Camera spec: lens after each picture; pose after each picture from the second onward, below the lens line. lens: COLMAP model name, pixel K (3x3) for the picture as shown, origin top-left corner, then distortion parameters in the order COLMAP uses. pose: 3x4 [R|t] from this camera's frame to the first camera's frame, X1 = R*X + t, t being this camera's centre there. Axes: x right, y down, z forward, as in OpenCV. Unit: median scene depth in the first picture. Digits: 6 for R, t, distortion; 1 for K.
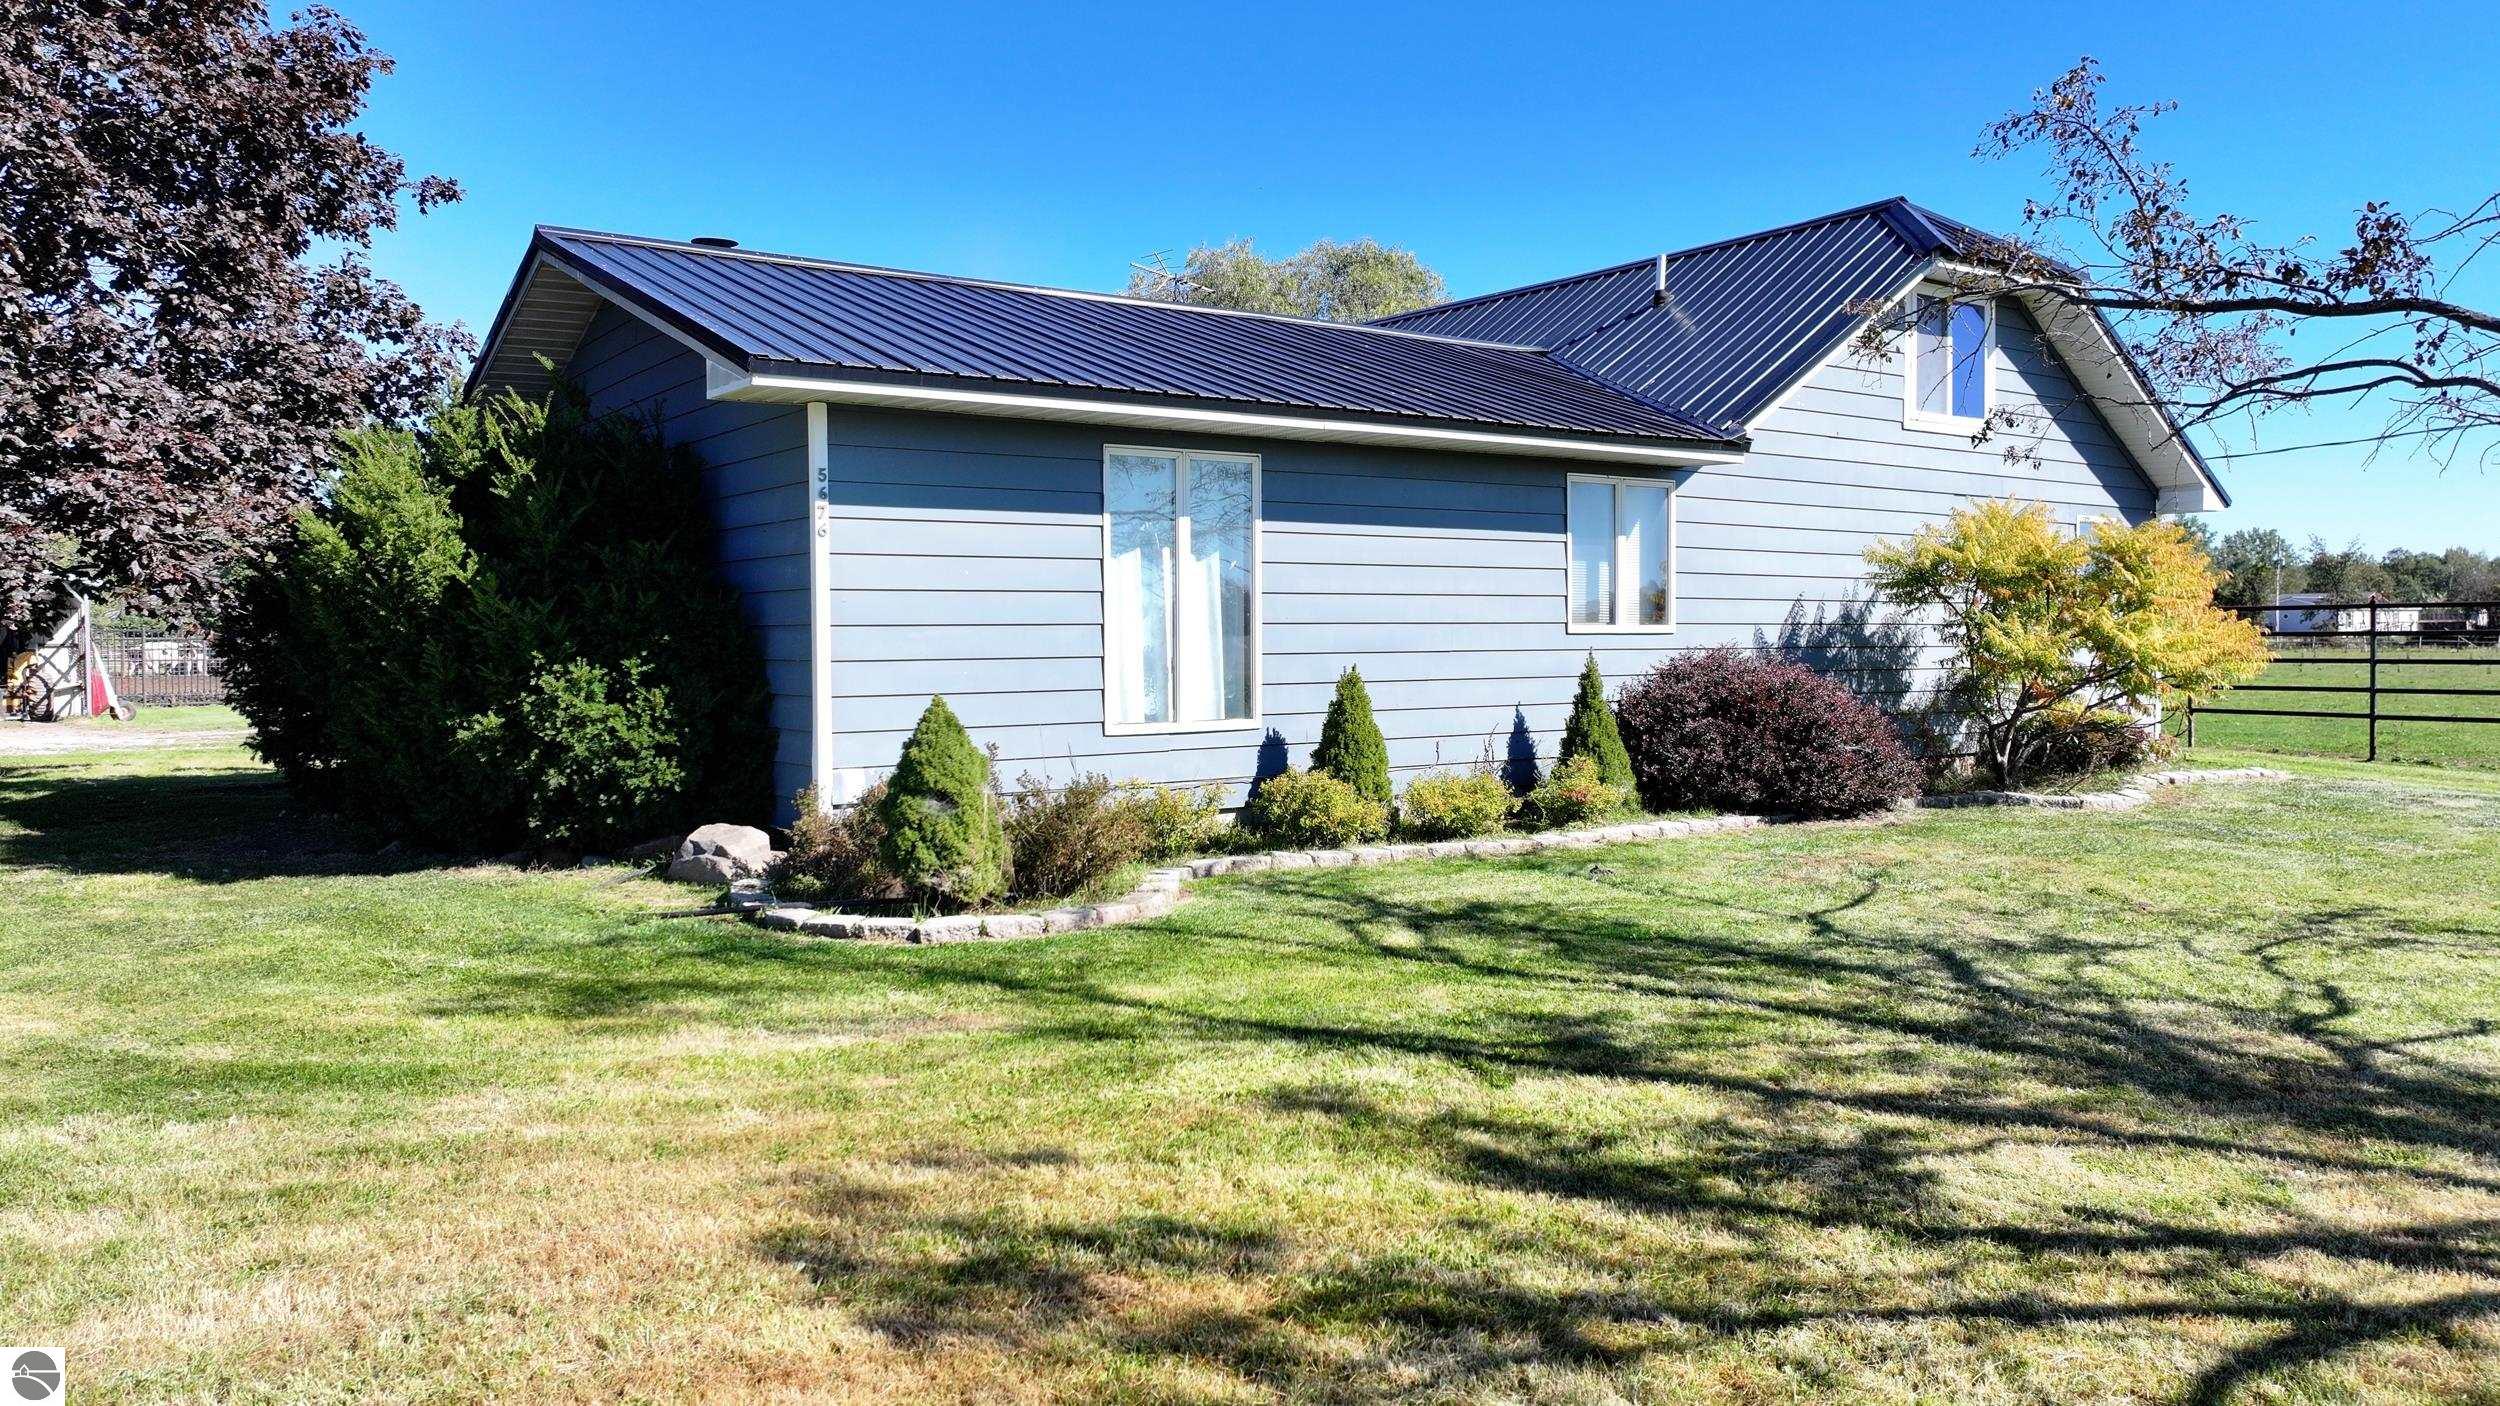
lens RADIAL K [[1749.0, 0, 1246.8], [0, 1749.0, 687.1], [0, 0, 1]] dist [-0.001382, 0.019360]
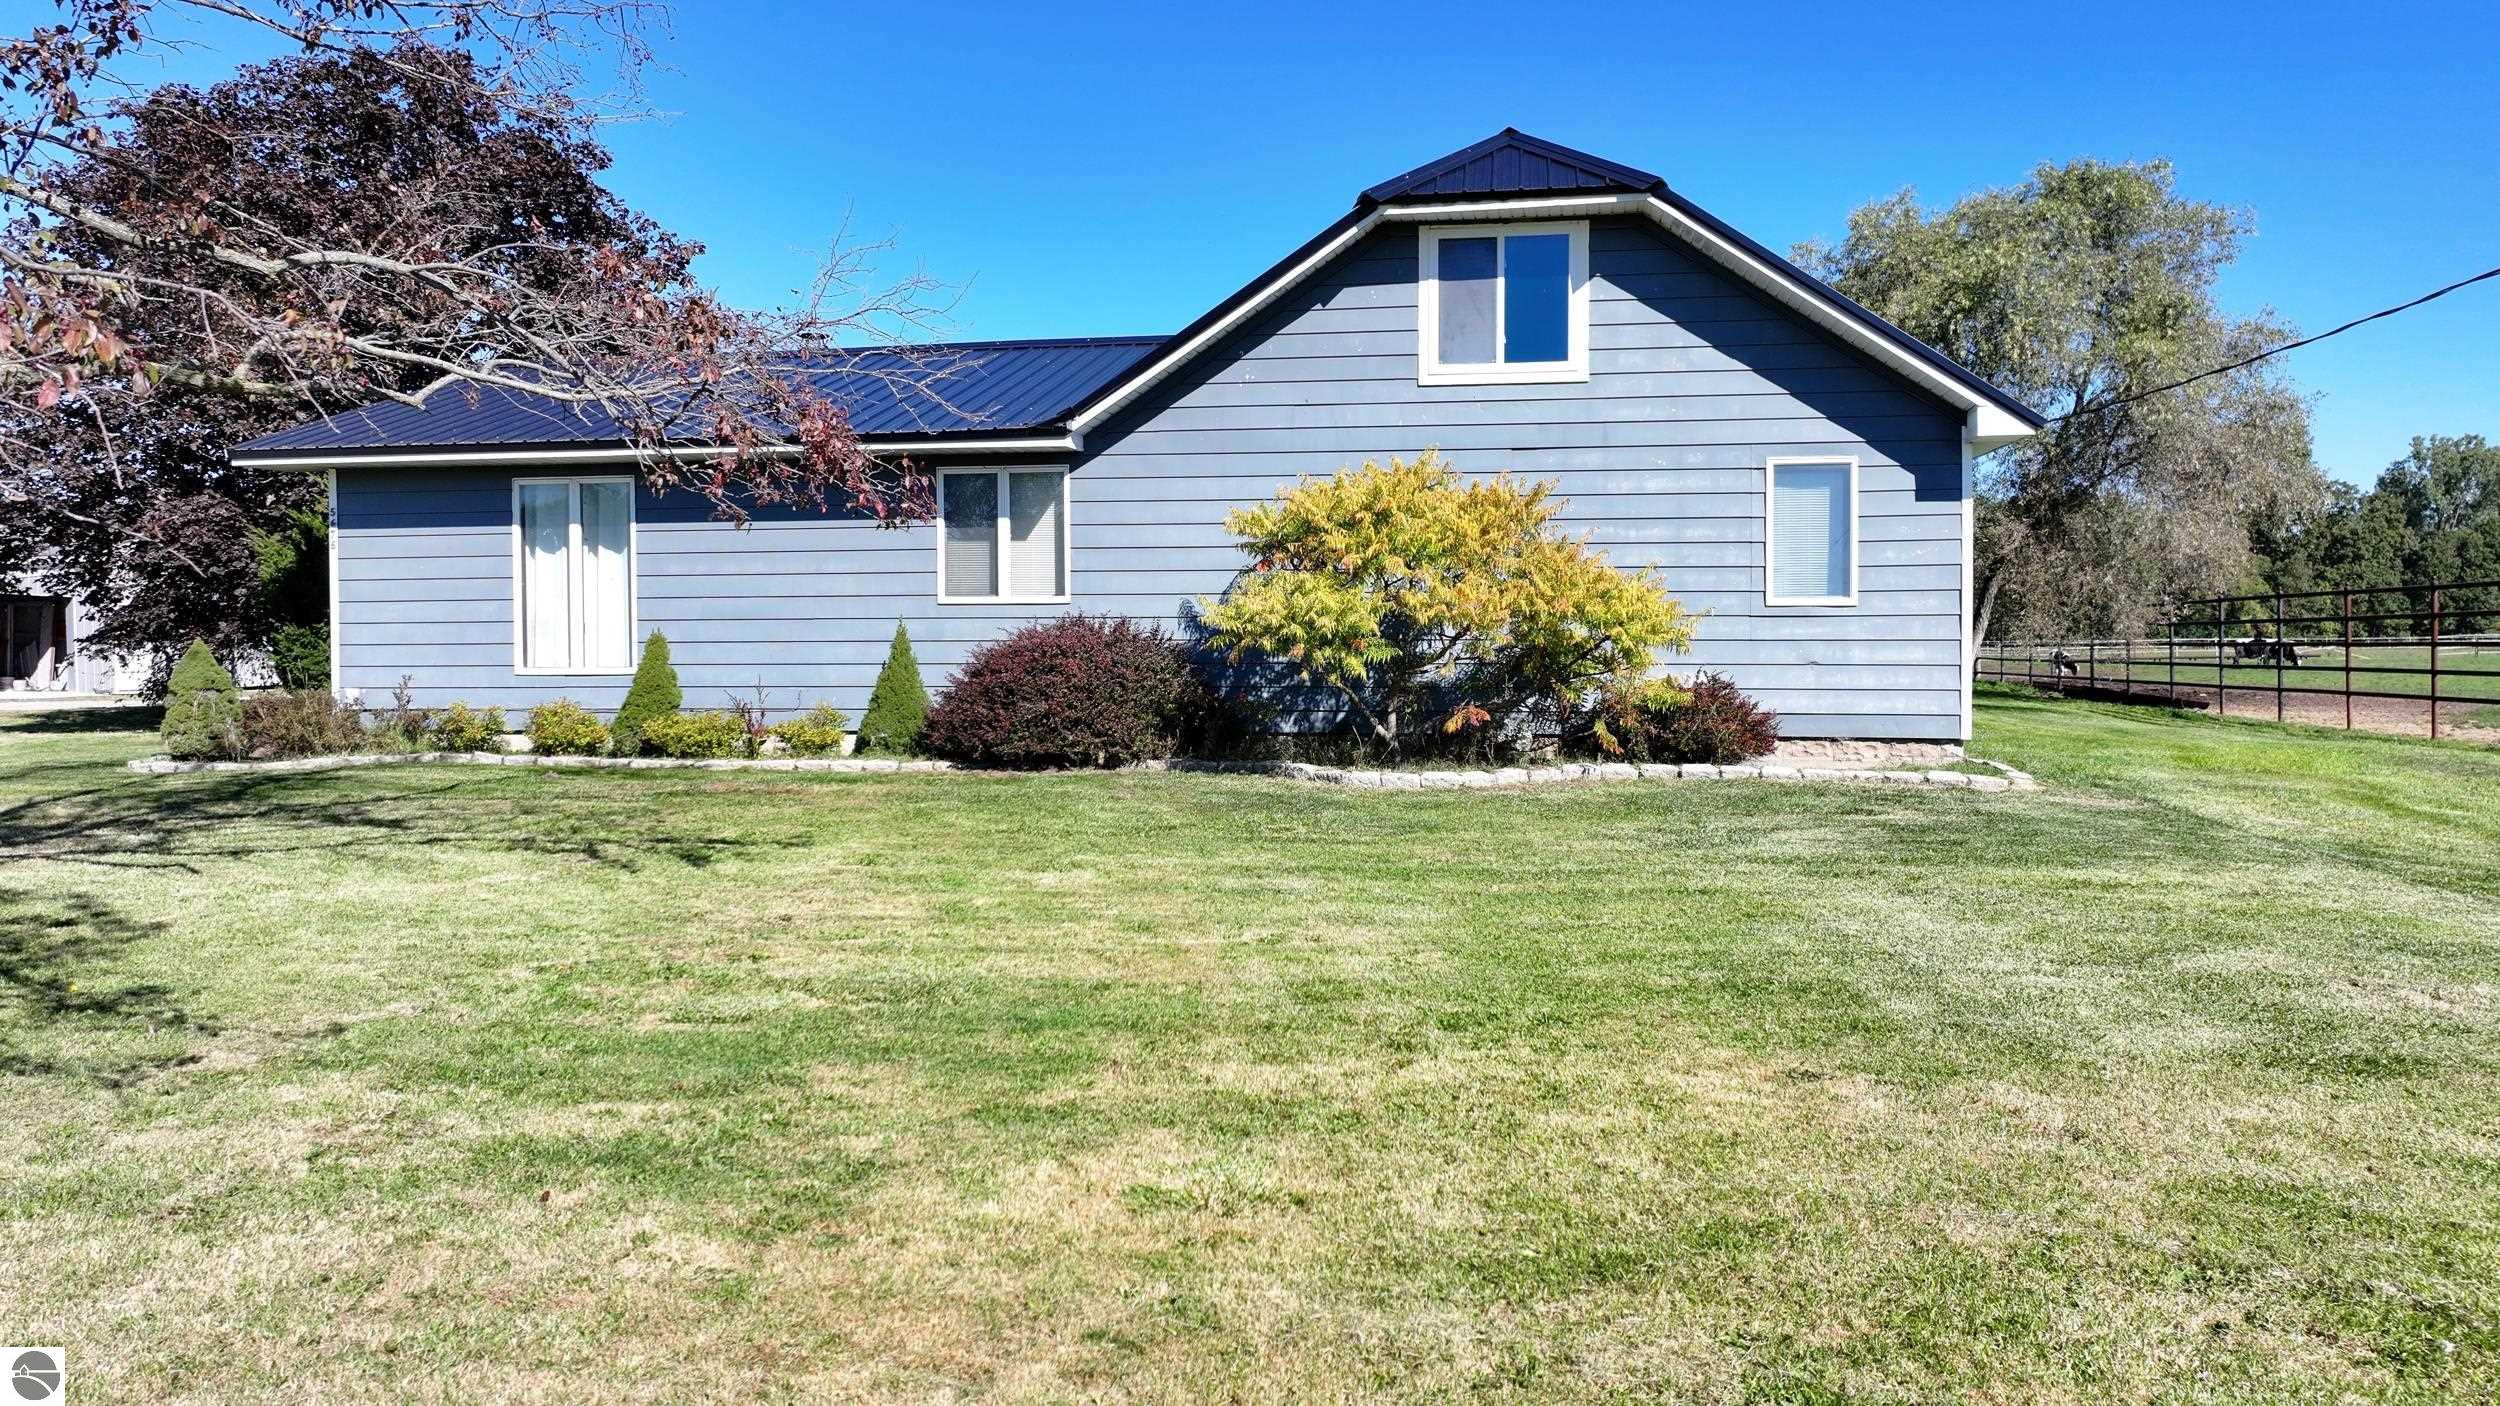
lens RADIAL K [[1749.0, 0, 1246.8], [0, 1749.0, 687.1], [0, 0, 1]] dist [-0.001382, 0.019360]
pose [[0.701635, 0.018054, -0.712308, 1.230793], [-0.022156, 0.999748, 0.003515, 0.017473], [0.712192, 0.013315, 0.701859, 0.342305]]
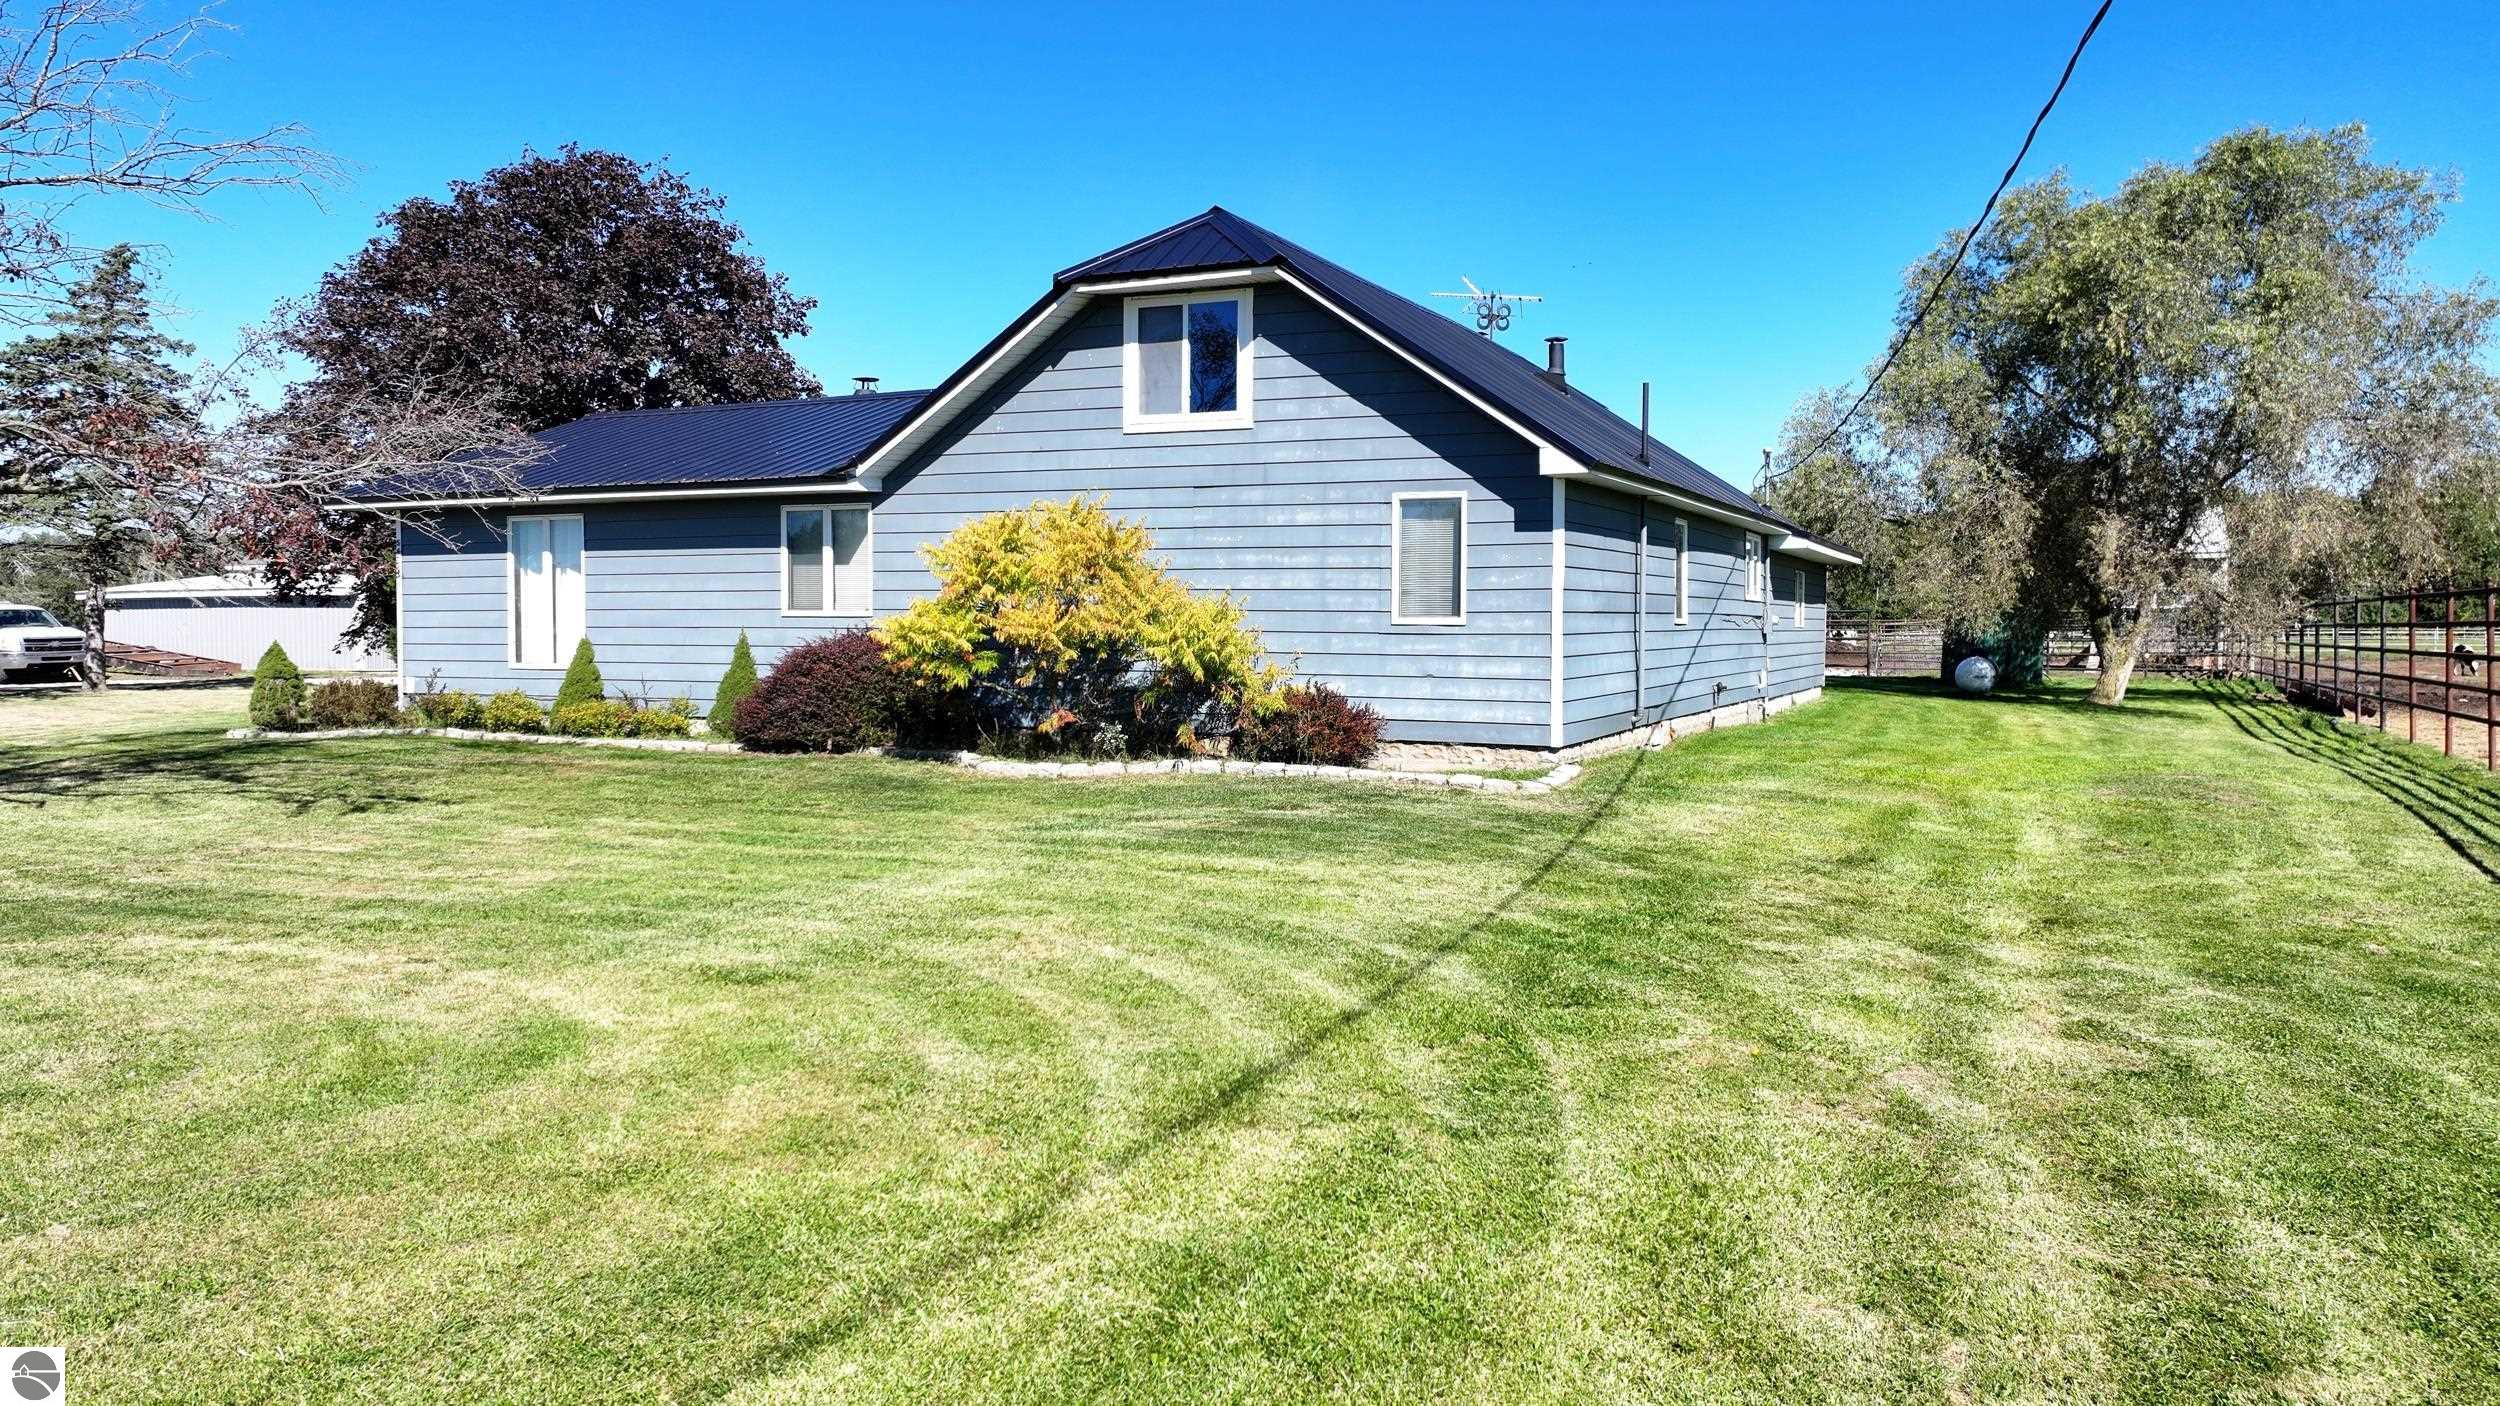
lens RADIAL K [[1749.0, 0, 1246.8], [0, 1749.0, 687.1], [0, 0, 1]] dist [-0.001382, 0.019360]
pose [[0.486599, 0.037265, -0.872830, 1.730837], [-0.033256, 0.999156, 0.024119, -0.020496], [0.872992, 0.017290, 0.487428, 0.663670]]
